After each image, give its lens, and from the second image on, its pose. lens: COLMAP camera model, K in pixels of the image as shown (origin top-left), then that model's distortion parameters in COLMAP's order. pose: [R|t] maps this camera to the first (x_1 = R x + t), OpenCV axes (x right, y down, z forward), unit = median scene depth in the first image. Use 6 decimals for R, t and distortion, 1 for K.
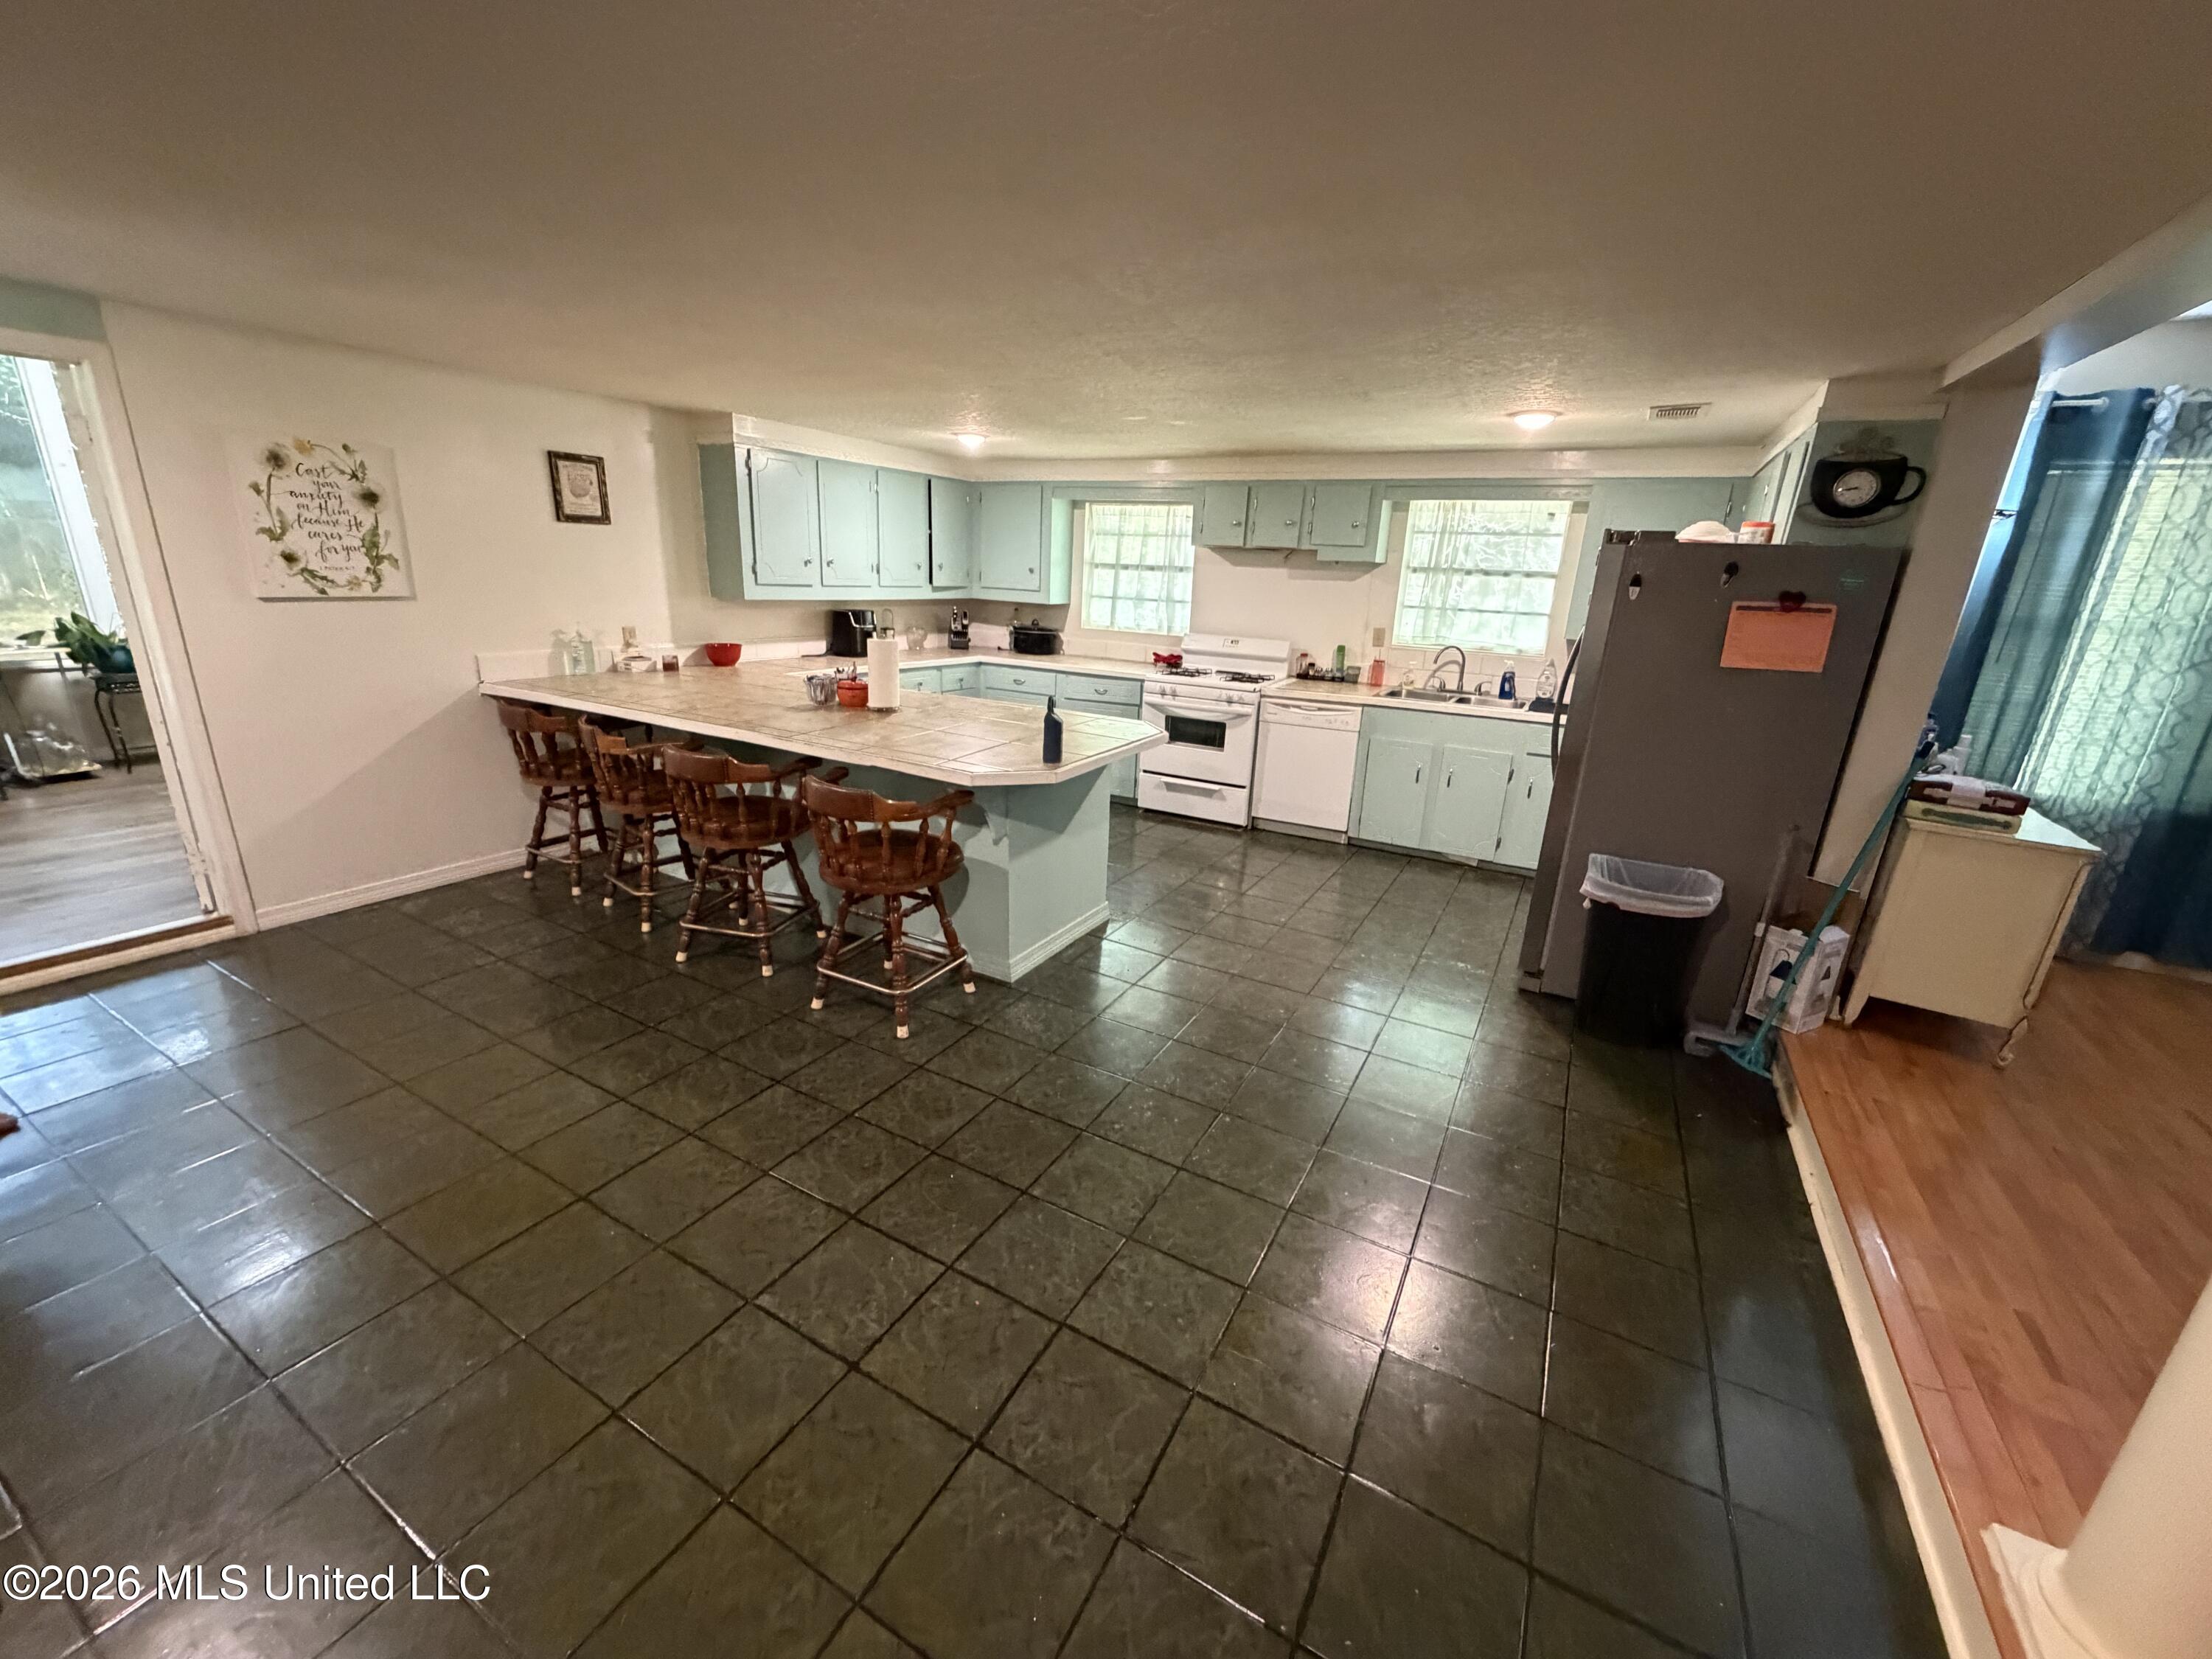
lens RADIAL K [[881.9, 0, 1098.1], [0, 881.9, 830.2], [0, 0, 1]] dist [-0.003106, -0.000165]
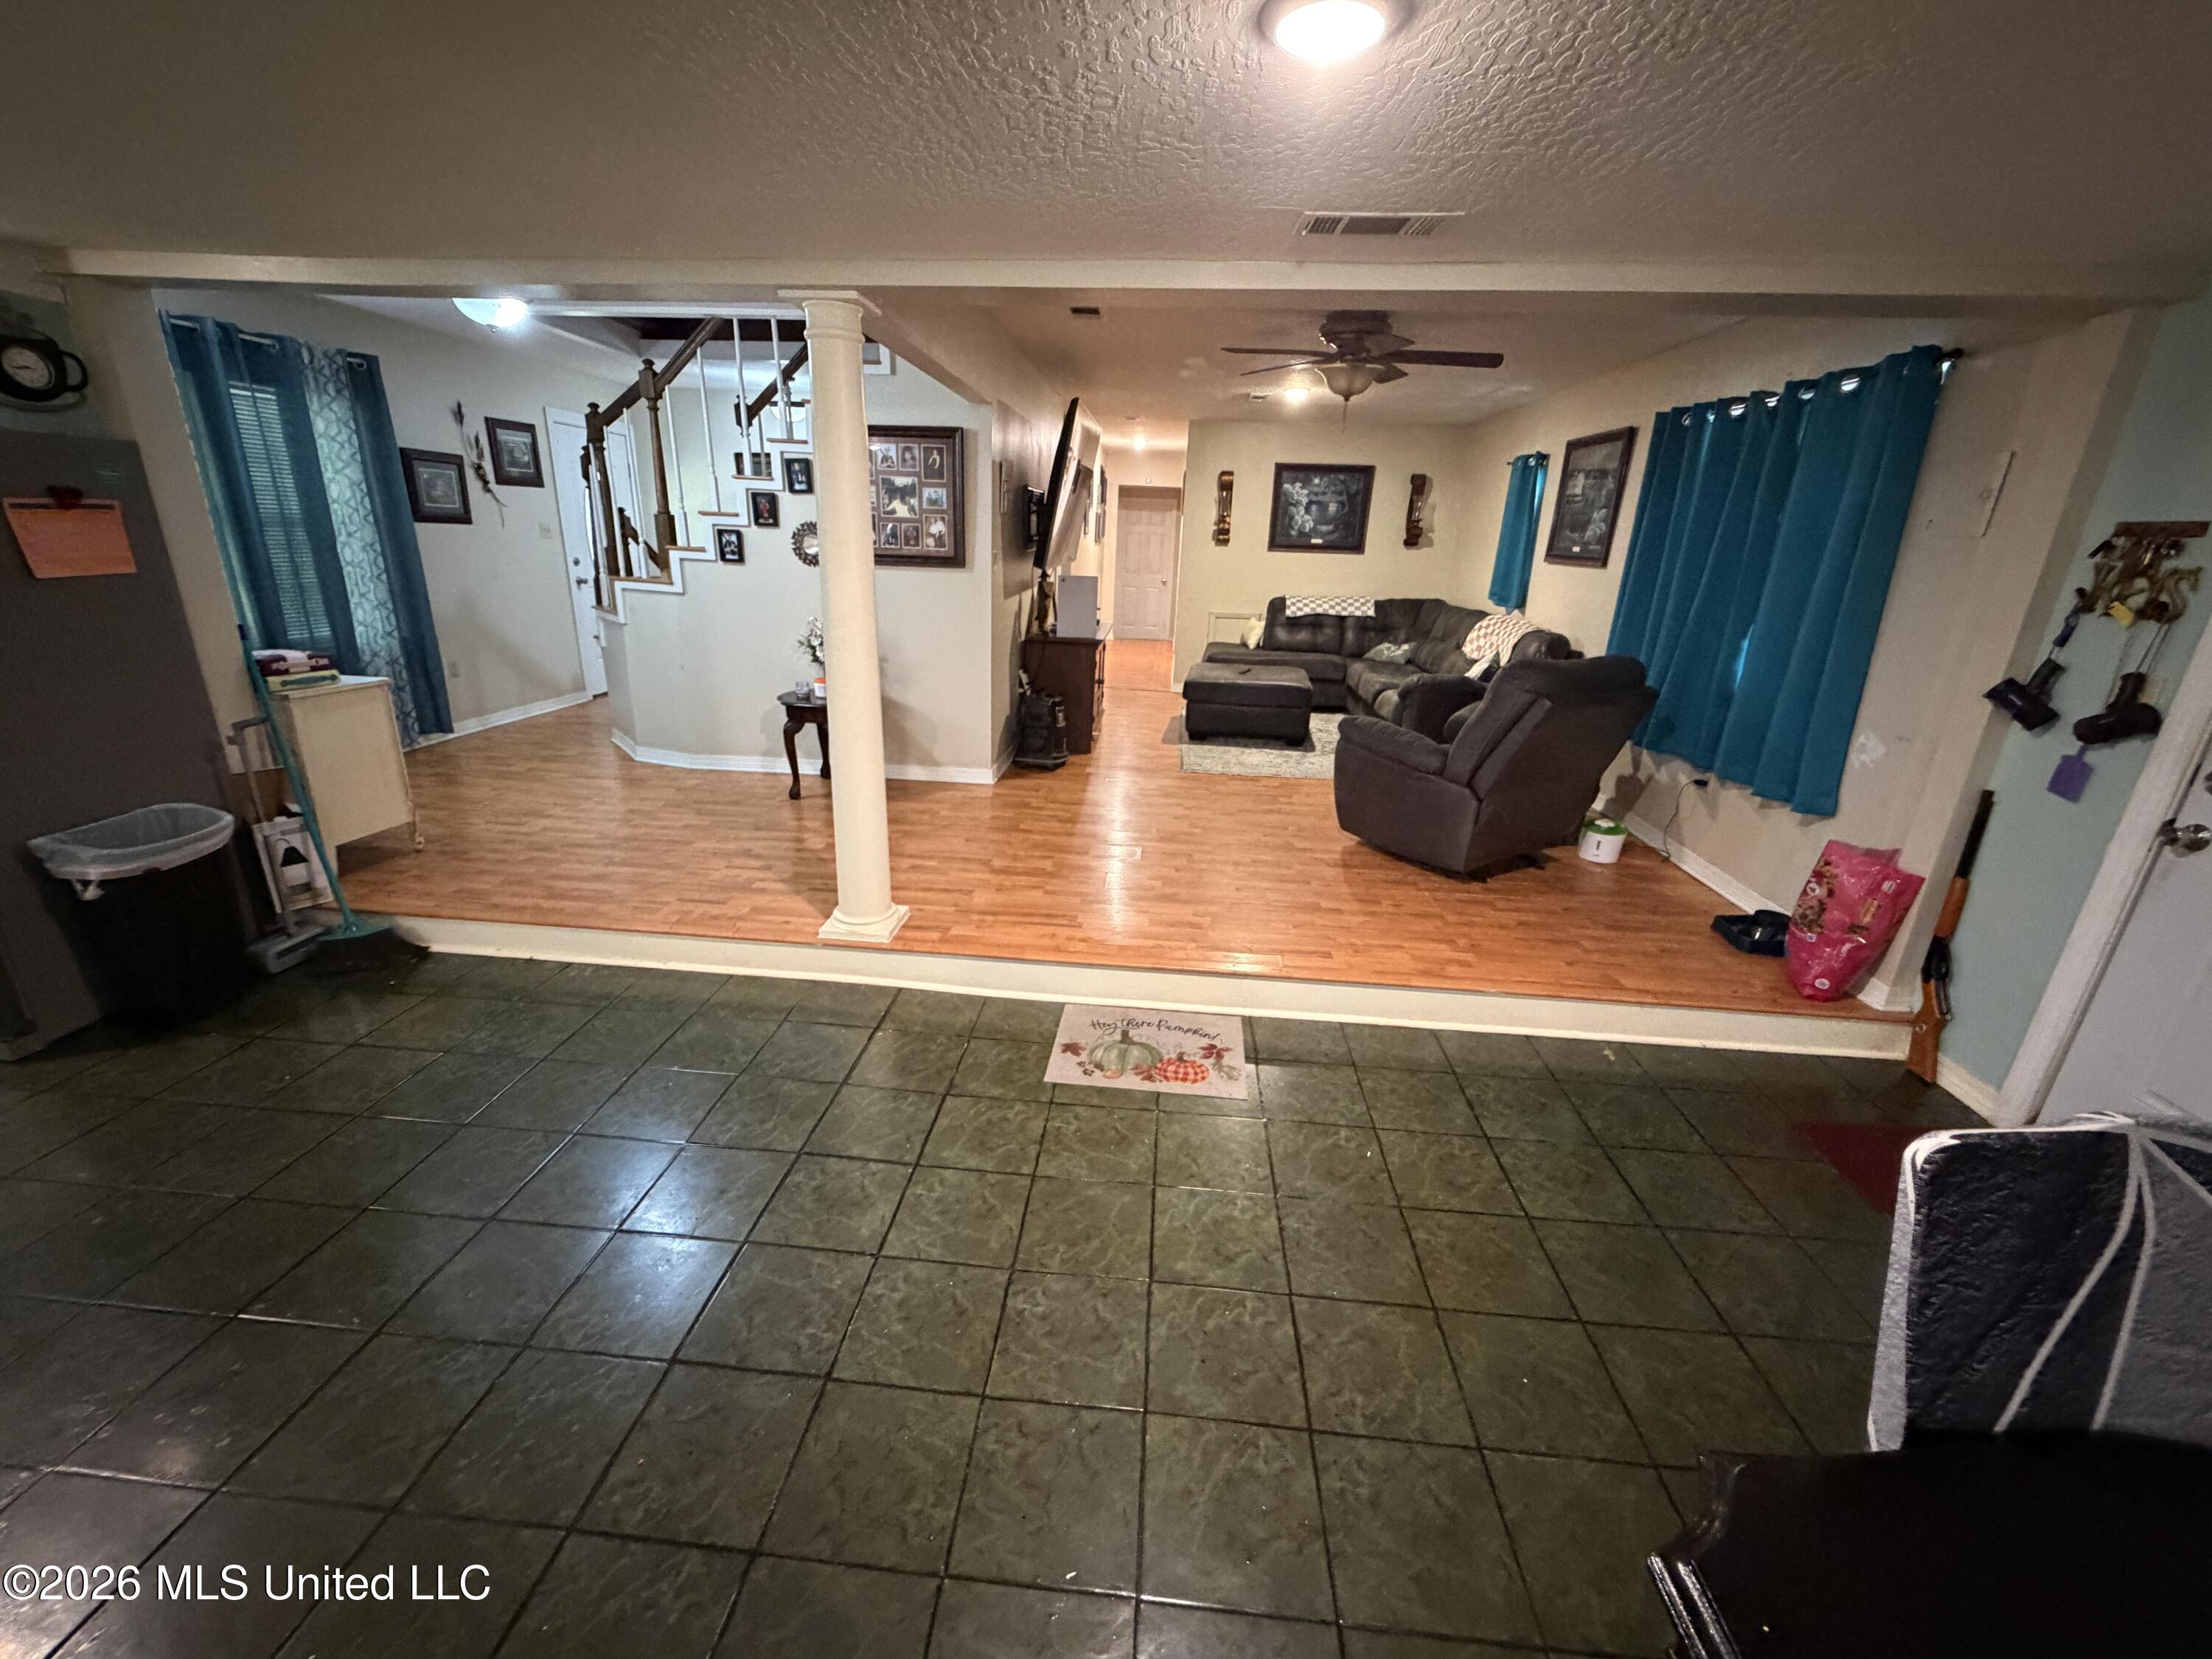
lens RADIAL K [[881.9, 0, 1098.6], [0, 881.9, 829.8], [0, 0, 1]] dist [-0.003106, -0.000165]
pose [[-0.414524, -0.340546, 0.843918, -0.530892], [0.215809, 0.864106, 0.454695, -0.146638], [-0.884079, 0.370607, -0.284699, 0.449383]]
